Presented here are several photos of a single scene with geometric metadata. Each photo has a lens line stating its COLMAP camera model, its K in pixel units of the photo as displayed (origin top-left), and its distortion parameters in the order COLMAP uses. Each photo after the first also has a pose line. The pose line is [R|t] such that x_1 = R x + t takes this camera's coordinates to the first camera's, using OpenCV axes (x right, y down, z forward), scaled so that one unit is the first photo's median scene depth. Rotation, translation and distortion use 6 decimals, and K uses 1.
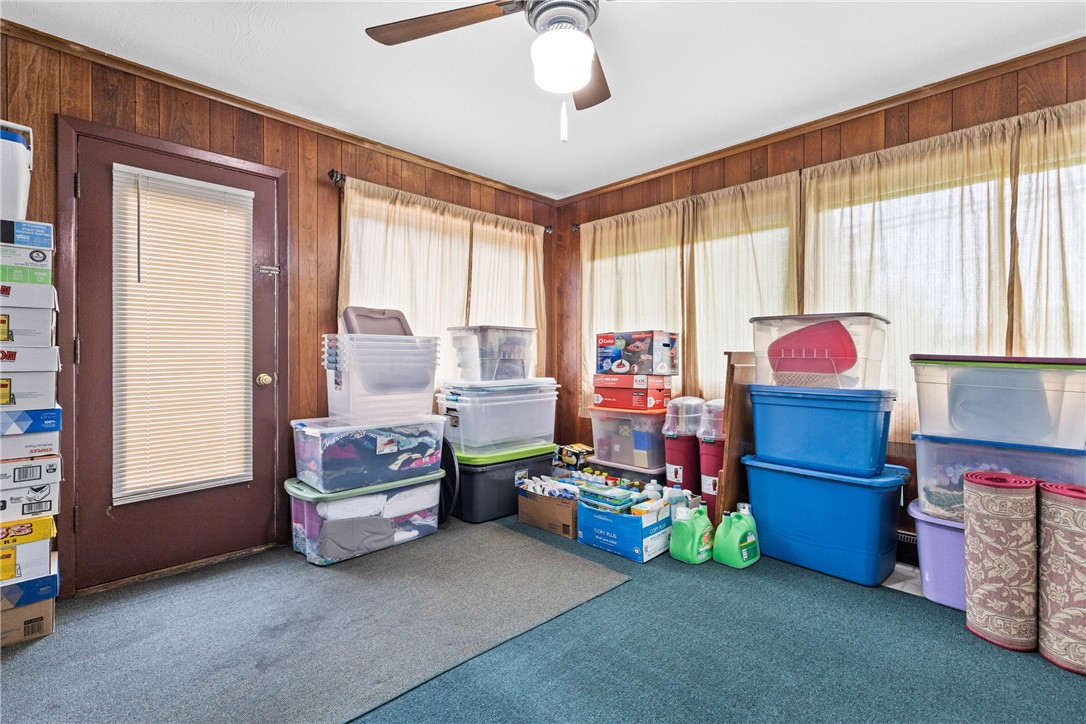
lens RADIAL K [[487.9, 0, 537.0], [0, 487.9, 359.7], [0, 0, 1]] dist [0.004688, -0.001599]
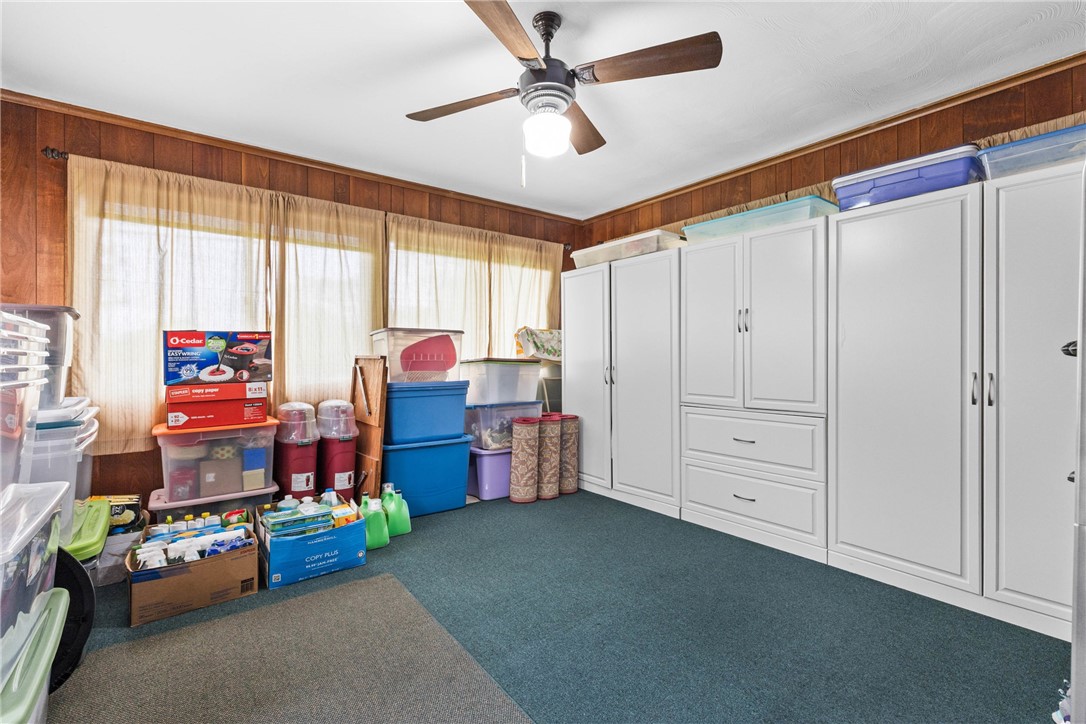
lens RADIAL K [[487.9, 0, 538.0], [0, 487.9, 354.2], [0, 0, 1]] dist [0.004688, -0.001599]
pose [[0.130993, 0.002522, 0.991380, -0.583873], [0.012155, 0.999918, -0.004150, -0.008502], [-0.991309, 0.012594, 0.130952, 0.394568]]
